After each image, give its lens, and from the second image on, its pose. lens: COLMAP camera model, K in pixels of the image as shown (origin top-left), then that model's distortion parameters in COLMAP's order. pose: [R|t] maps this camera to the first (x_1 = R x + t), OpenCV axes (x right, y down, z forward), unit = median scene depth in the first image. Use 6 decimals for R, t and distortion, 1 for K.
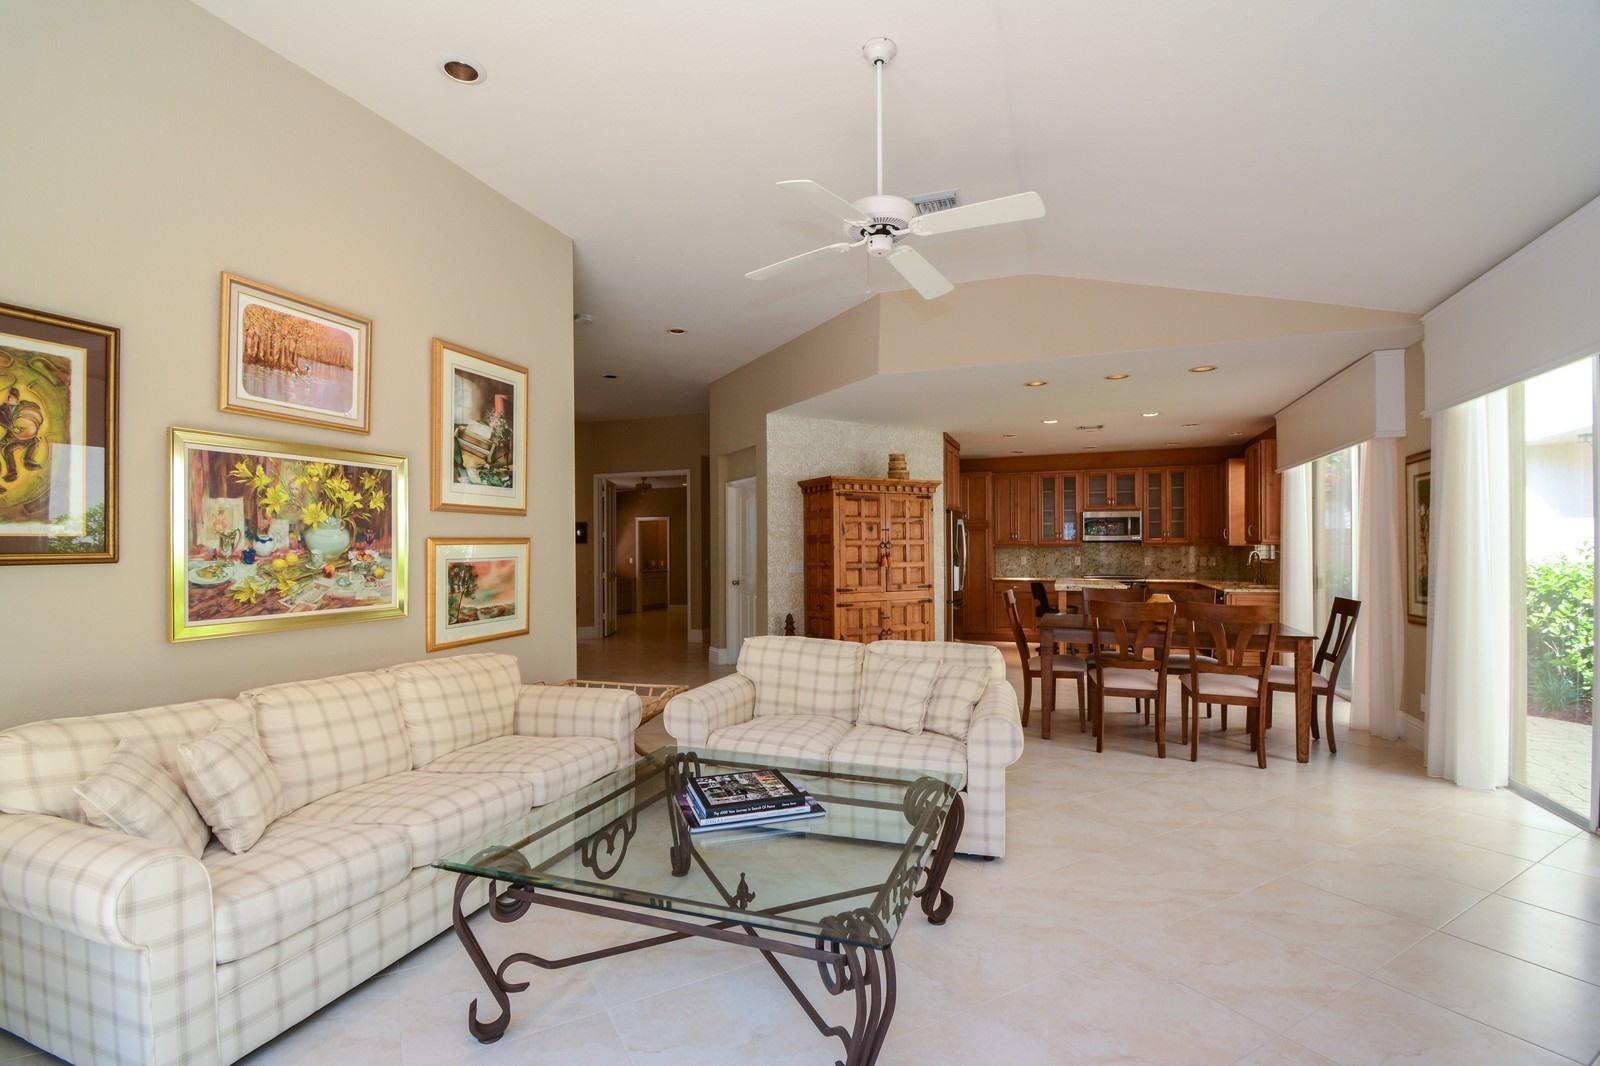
lens RADIAL K [[744.7, 0, 795.4], [0, 744.7, 541.7], [0, 0, 1]] dist [-0.003590, -0.000445]
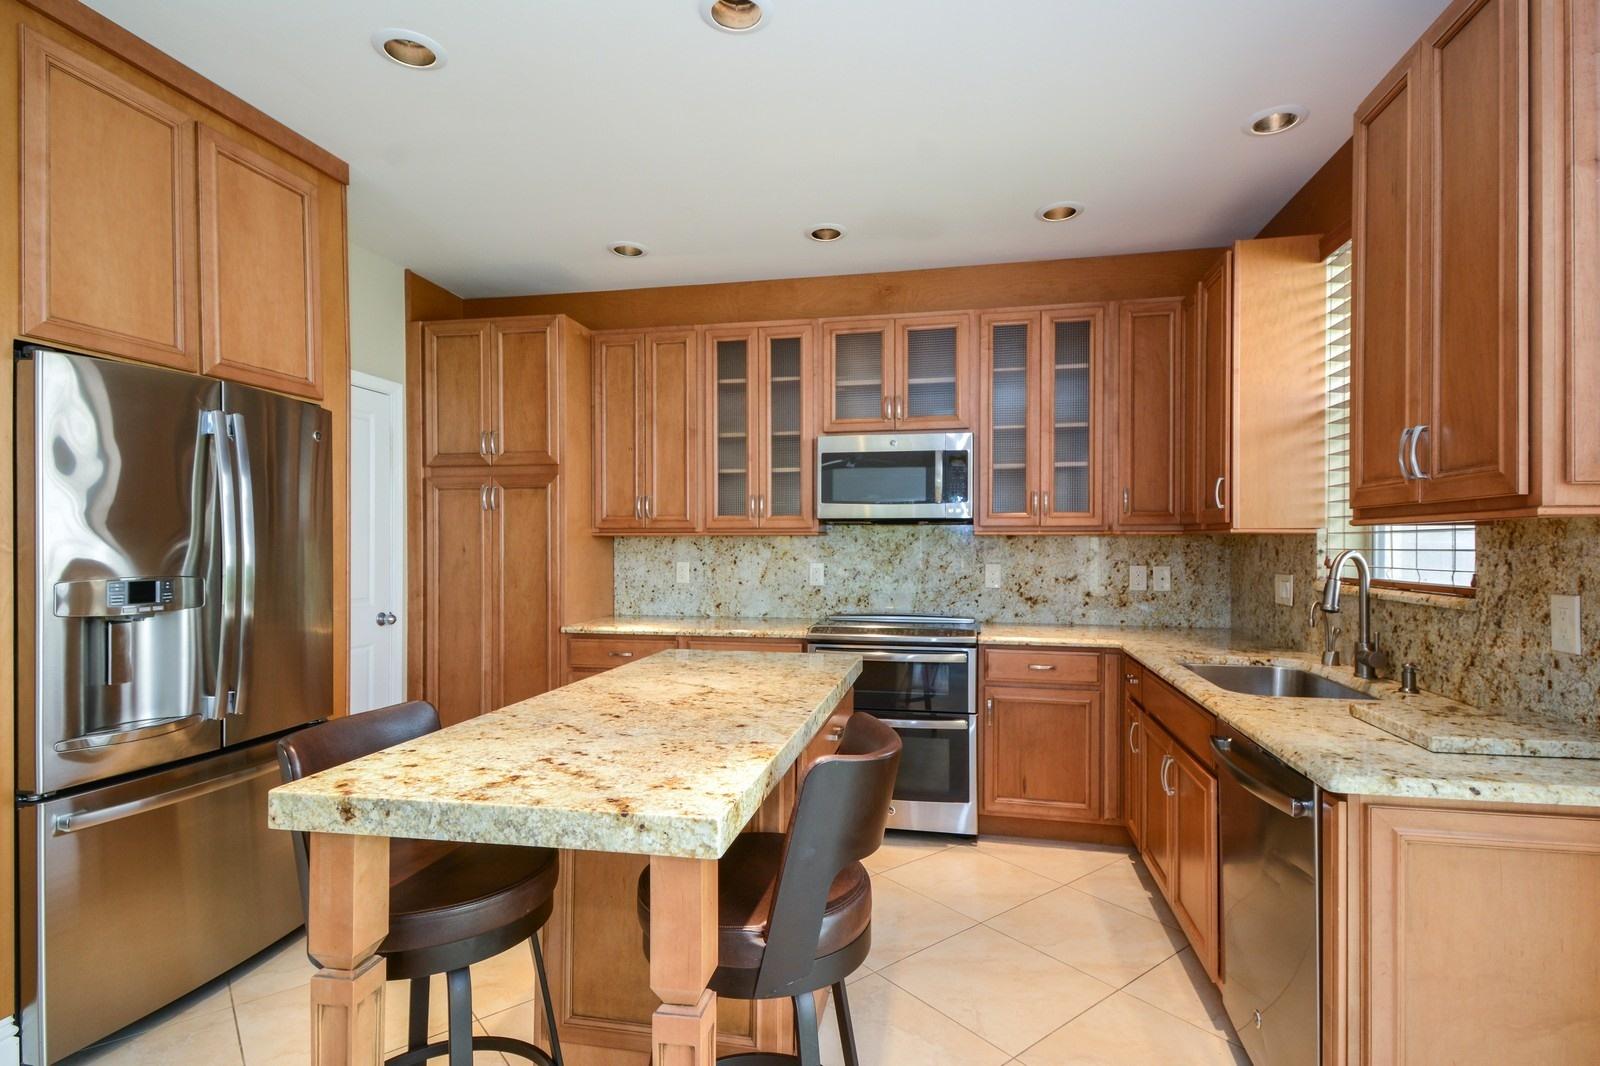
lens RADIAL K [[793.9, 0, 803.2], [0, 793.9, 536.5], [0, 0, 1]] dist [0.001332, 0.000037]
pose [[0.987408, 0.007064, 0.158038, 0.327195], [-0.007393, 0.999972, 0.001496, 0.006868], [-0.158023, -0.002646, 0.987432, 0.644173]]
